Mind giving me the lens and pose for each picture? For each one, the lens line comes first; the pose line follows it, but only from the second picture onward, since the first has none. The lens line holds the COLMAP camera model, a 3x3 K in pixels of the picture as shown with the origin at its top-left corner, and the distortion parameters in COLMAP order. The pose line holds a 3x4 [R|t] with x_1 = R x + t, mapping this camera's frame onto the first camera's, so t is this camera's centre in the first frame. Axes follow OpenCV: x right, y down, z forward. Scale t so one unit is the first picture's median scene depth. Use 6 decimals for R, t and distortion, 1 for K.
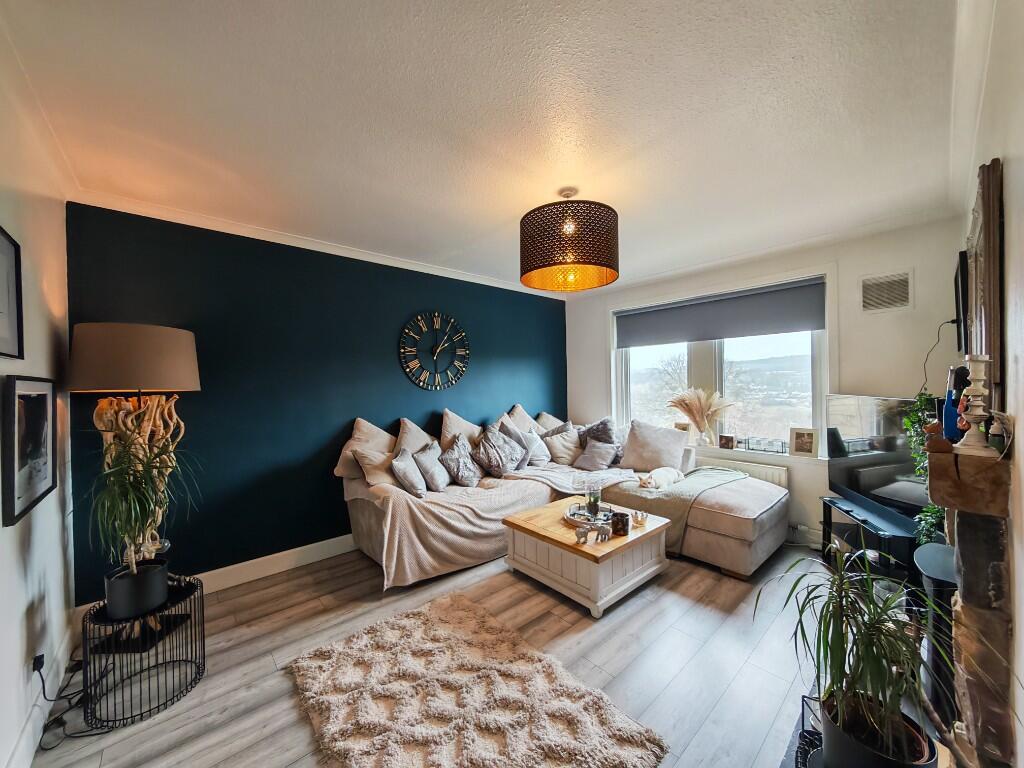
lens RADIAL K [[382.2, 0, 510.4], [0, 382.2, 384.8], [0, 0, 1]] dist [-0.006815, 0.001758]
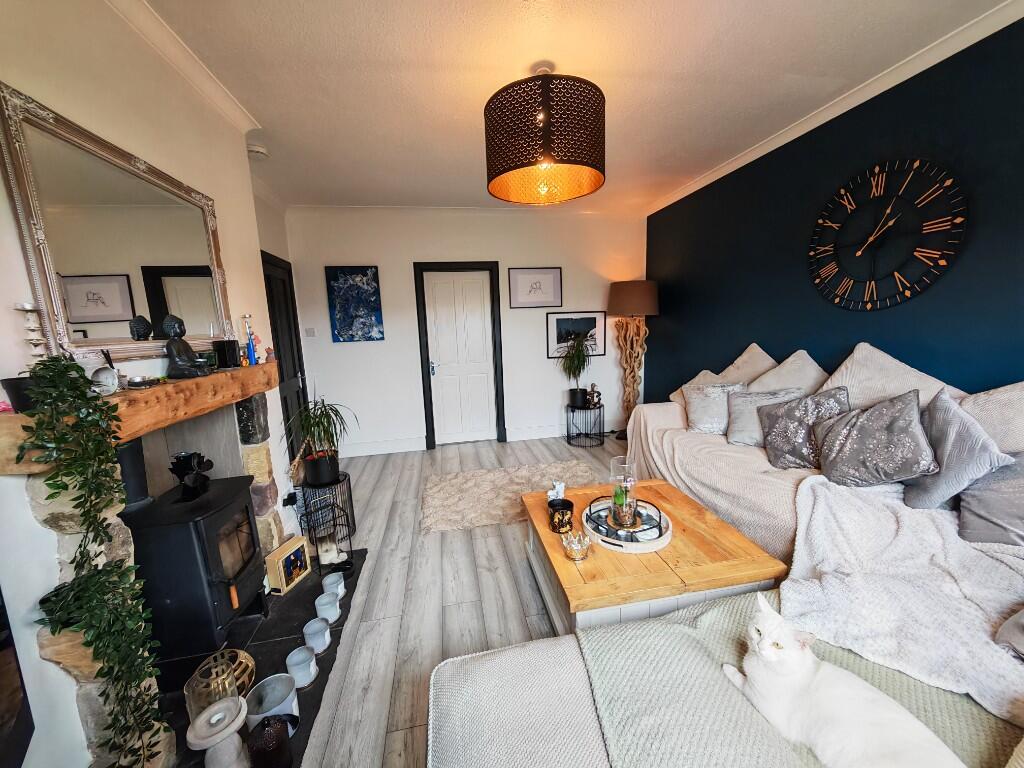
lens RADIAL K [[382.2, 0, 510.5], [0, 382.2, 385.1], [0, 0, 1]] dist [-0.006815, 0.001758]
pose [[-0.514082, 0.171680, -0.840384, 0.643020], [0.045941, 0.983869, 0.172889, 0.001735], [0.856510, 0.050271, -0.513677, 0.921017]]
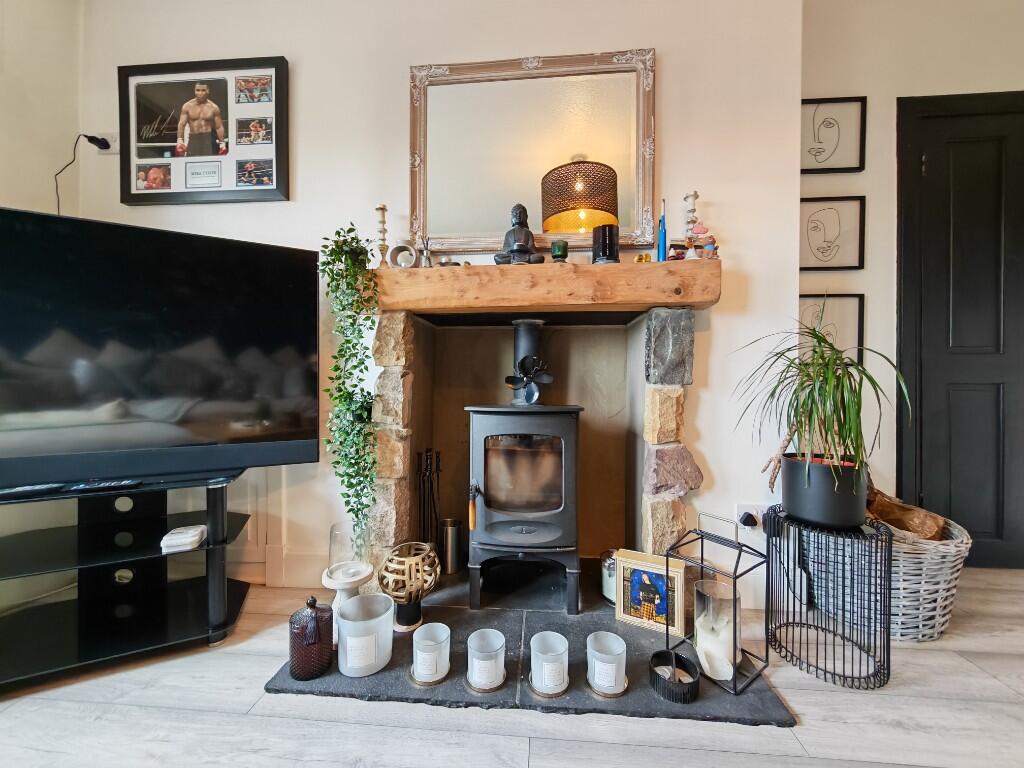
lens RADIAL K [[382.2, 0, 513.8], [0, 382.2, 384.4], [0, 0, 1]] dist [-0.006815, 0.001758]
pose [[-0.692815, 0.010928, 0.721033, 0.198553], [0.013045, 0.999911, -0.002620, 0.167797], [-0.720997, 0.007591, -0.692896, 0.676759]]
